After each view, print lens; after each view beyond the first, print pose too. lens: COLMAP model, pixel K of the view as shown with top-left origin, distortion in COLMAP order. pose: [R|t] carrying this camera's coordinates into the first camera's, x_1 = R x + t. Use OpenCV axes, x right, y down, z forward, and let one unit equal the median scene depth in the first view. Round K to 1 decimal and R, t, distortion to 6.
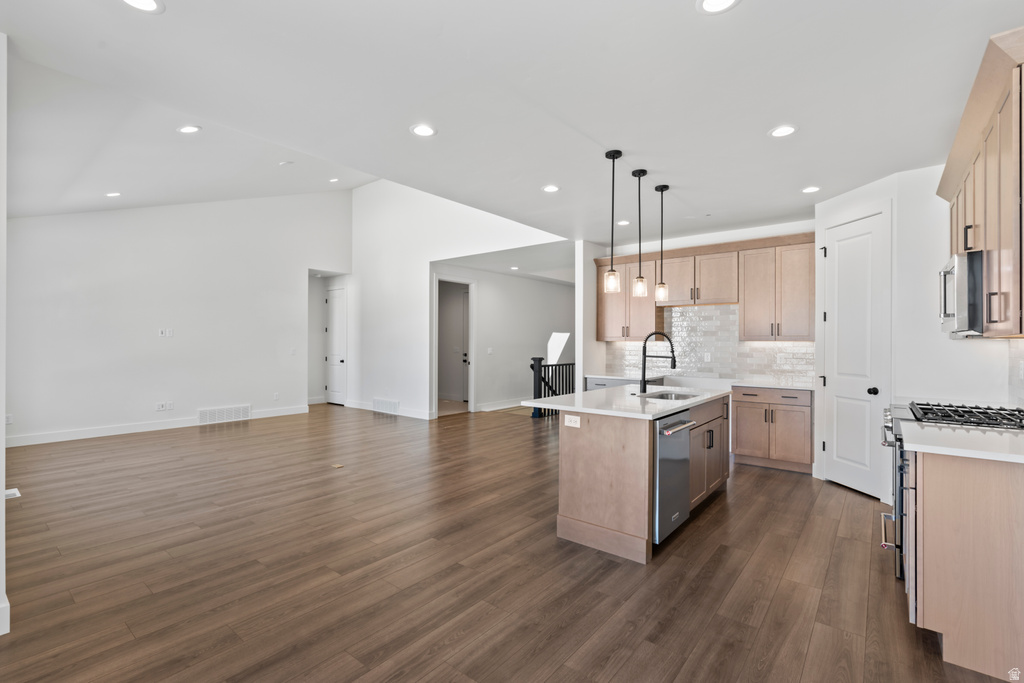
lens RADIAL K [[465.5, 0, 509.2], [0, 465.5, 344.3], [0, 0, 1]] dist [-0.001704, -0.000168]
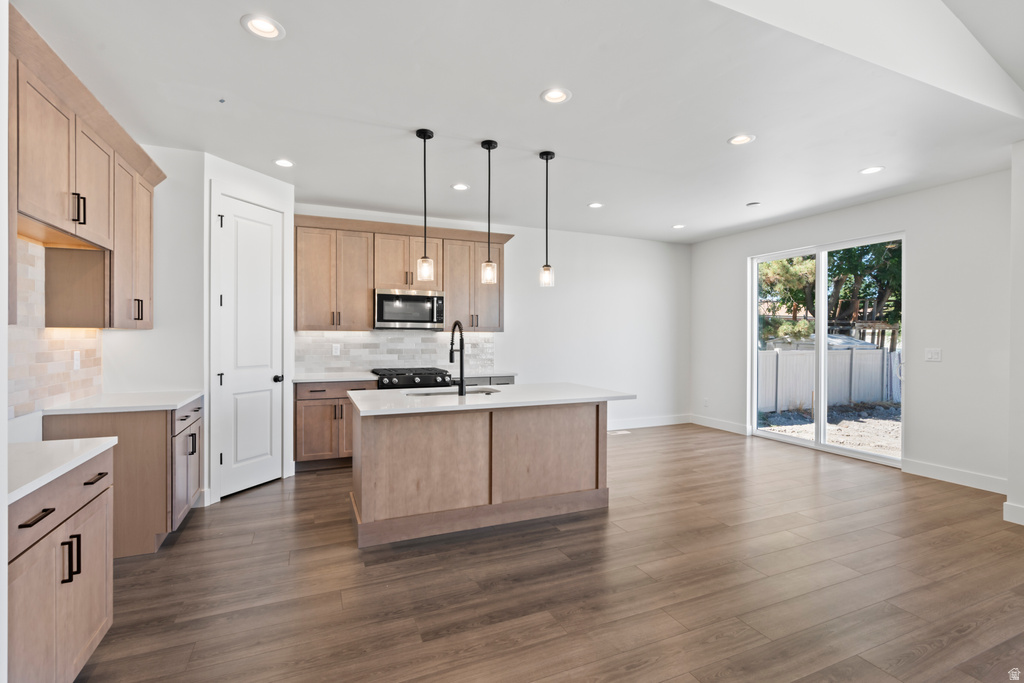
lens RADIAL K [[465.5, 0, 504.3], [0, 465.5, 332.2], [0, 0, 1]] dist [-0.001704, -0.000168]
pose [[-0.881936, -0.004576, 0.471347, -0.169699], [-0.005521, 0.999985, -0.000622, -0.006045], [-0.471337, -0.003151, -0.881948, 1.746109]]
